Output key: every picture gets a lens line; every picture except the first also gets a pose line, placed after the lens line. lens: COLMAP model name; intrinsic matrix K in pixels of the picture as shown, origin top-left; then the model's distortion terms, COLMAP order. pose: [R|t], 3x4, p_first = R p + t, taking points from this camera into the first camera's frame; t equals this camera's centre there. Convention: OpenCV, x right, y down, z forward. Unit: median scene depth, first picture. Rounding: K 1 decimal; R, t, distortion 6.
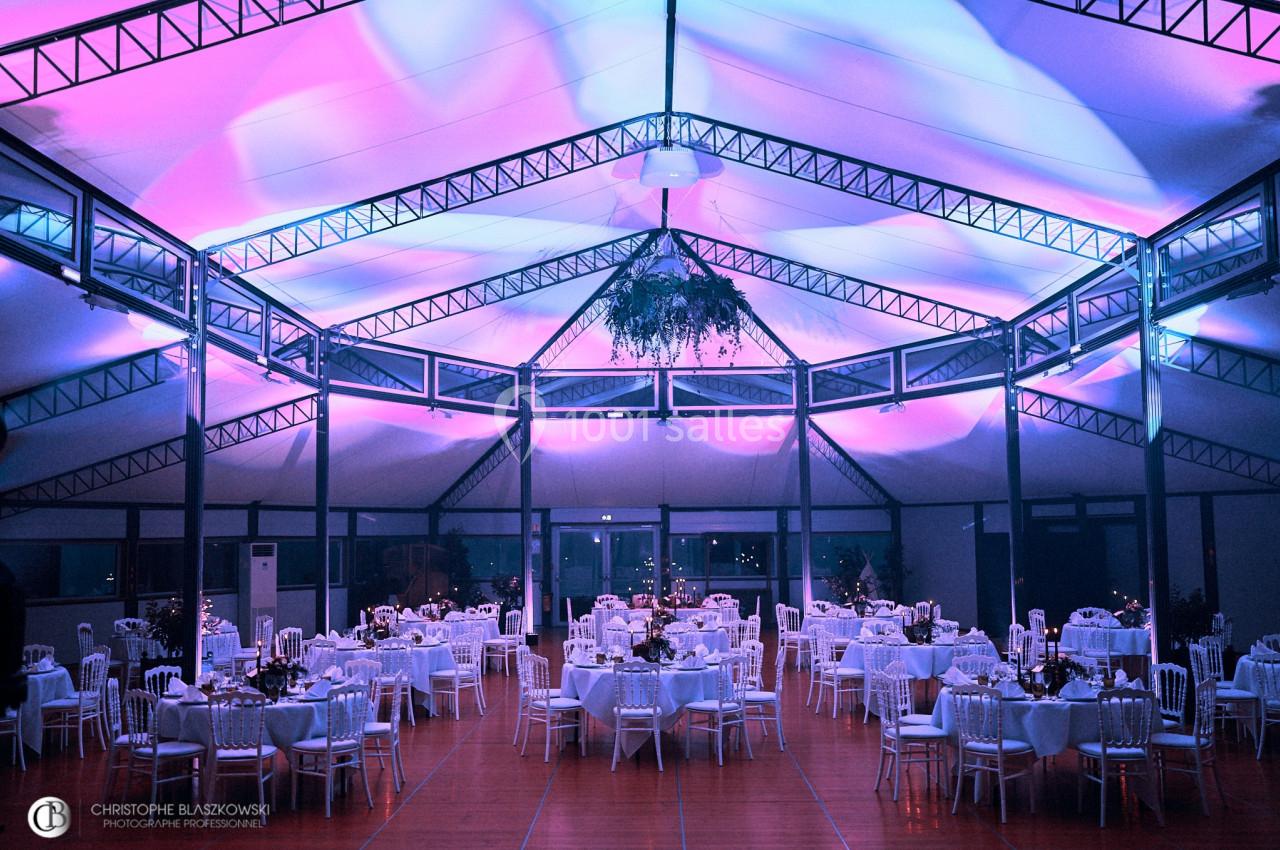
lens RADIAL K [[1200.5, 0, 642.4], [0, 1200.5, 449.4], [0, 0, 1]] dist [-0.054447, 0.152547]
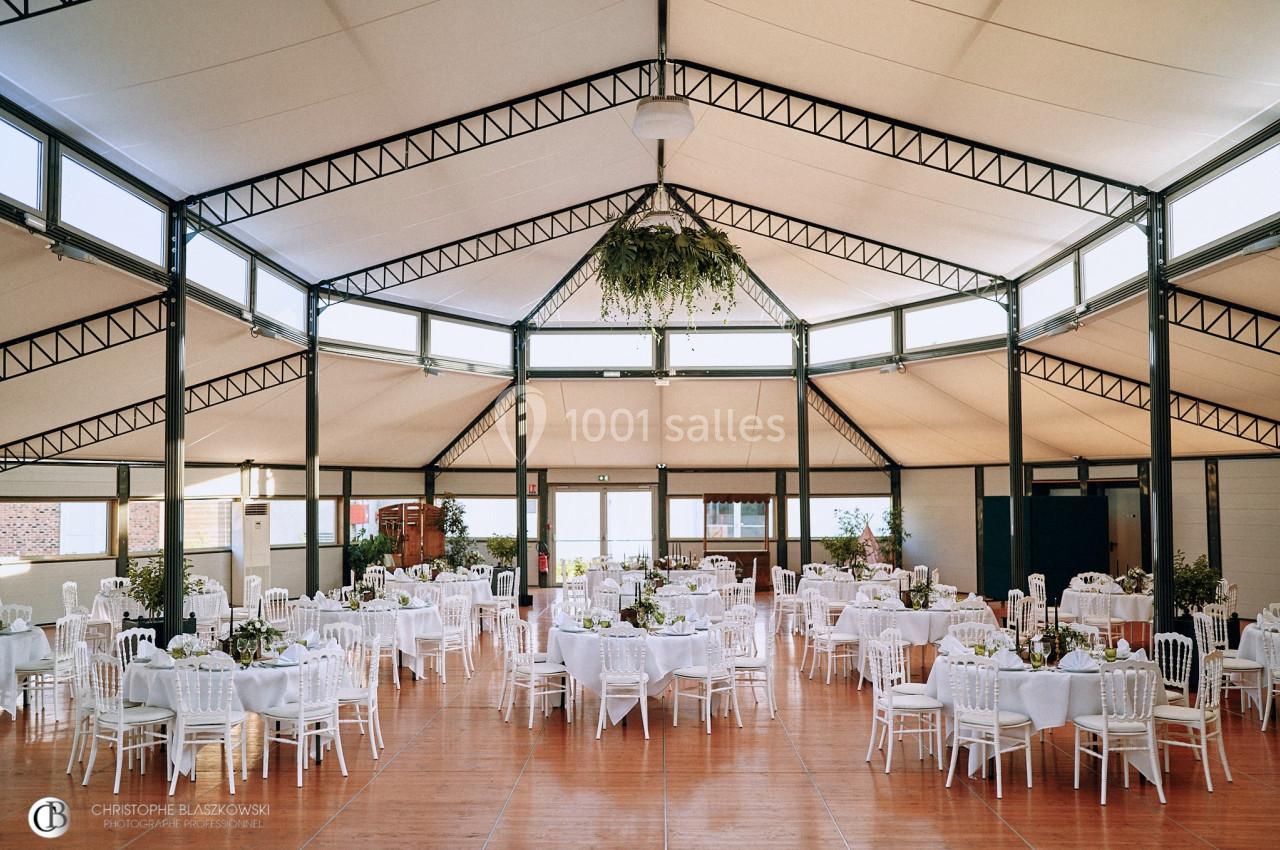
lens RADIAL K [[1193.3, 0, 639.8], [0, 1193.3, 447.0], [0, 0, 1]] dist [-0.043177, 0.135204]
pose [[0.999970, 0.005871, -0.005064, 0.009555], [-0.005714, 0.999516, 0.030579, 0.001394], [0.005241, -0.030549, 0.999520, 0.029204]]
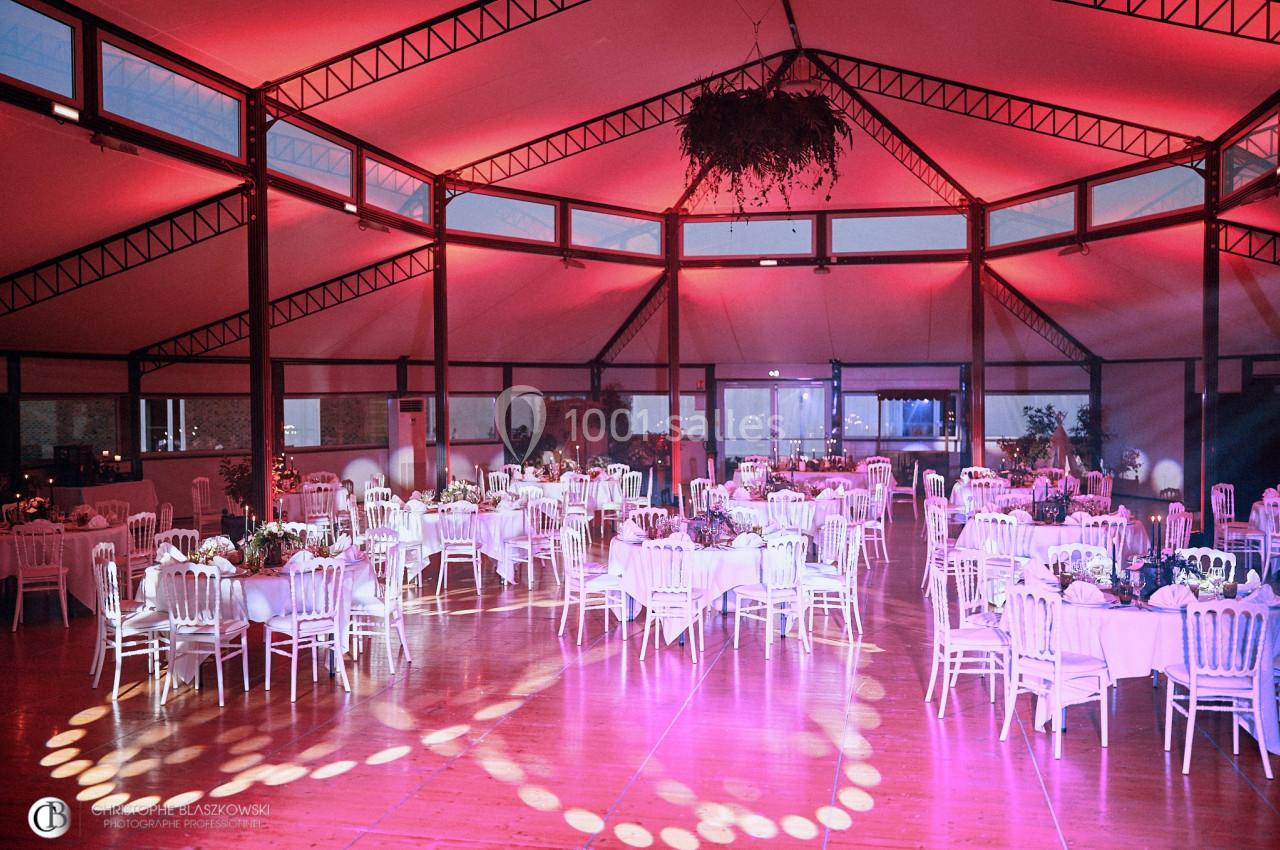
lens RADIAL K [[1193.3, 0, 639.8], [0, 1193.3, 447.0], [0, 0, 1]] dist [-0.043177, 0.135204]
pose [[0.980252, 0.015789, -0.197122, 0.107286], [0.007753, 0.992973, 0.118087, 0.004786], [0.197602, -0.117284, 0.973241, 0.112432]]
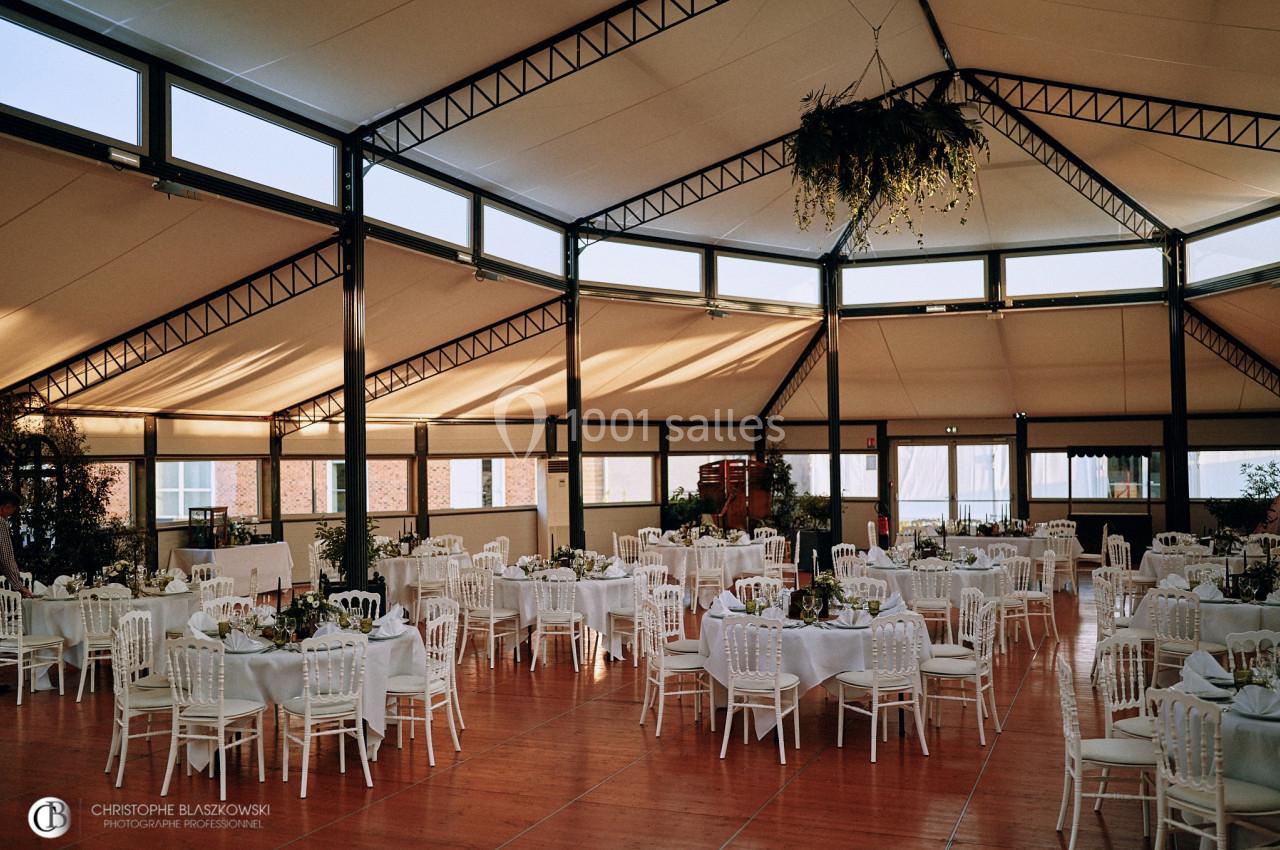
lens RADIAL K [[1200.5, 0, 642.4], [0, 1200.5, 449.4], [0, 0, 1]] dist [-0.054447, 0.152547]
pose [[0.933676, -0.002158, -0.358112, 0.146498], [0.027034, 0.997553, 0.064473, 0.017256], [0.357096, -0.069879, 0.931450, 0.212093]]
